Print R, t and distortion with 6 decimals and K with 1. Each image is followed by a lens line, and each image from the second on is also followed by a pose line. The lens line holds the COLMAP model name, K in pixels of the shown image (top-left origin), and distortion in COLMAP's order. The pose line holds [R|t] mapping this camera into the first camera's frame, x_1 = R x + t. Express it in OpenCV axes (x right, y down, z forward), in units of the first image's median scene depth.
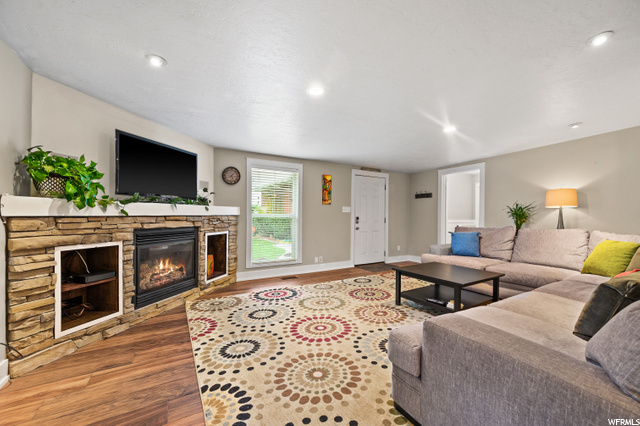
lens RADIAL K [[252.8, 0, 320.0], [0, 252.8, 213.0], [0, 0, 1]] dist [0.003120, 0.000298]
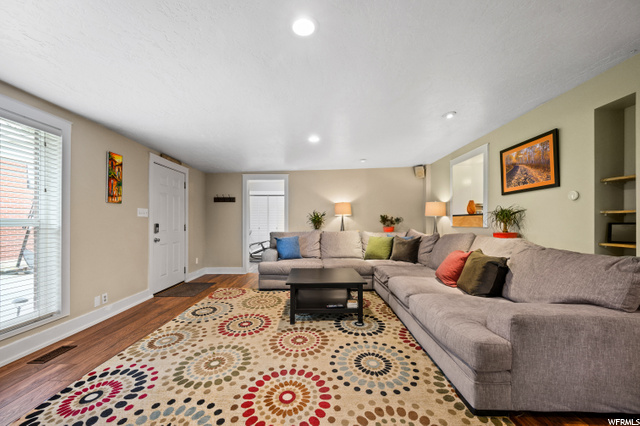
lens RADIAL K [[255.3, 0, 319.6], [0, 255.3, 216.6], [0, 0, 1]] dist [0.001428, -0.000065]
pose [[0.507306, 0.012661, 0.861673, -0.329286], [-0.008626, 0.999917, -0.009613, -0.000623], [-0.861723, -0.002556, 0.507373, 0.376235]]
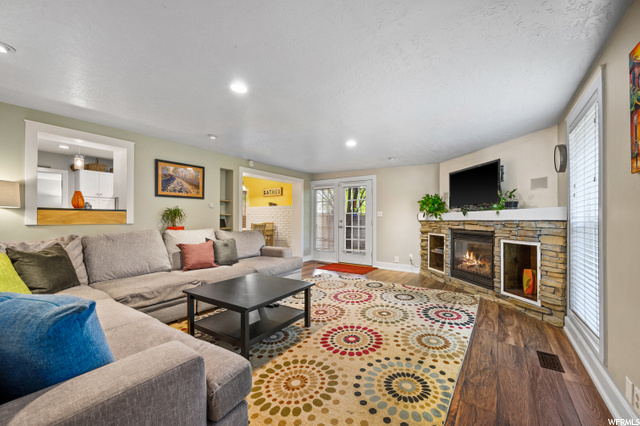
lens RADIAL K [[255.3, 0, 319.6], [0, 255.3, 216.6], [0, 0, 1]] dist [0.001428, -0.000065]
pose [[-0.911770, -0.010538, -0.410566, 0.498629], [-0.002454, 0.999793, -0.020212, 0.014278], [0.410694, -0.017421, -0.911607, 1.434193]]
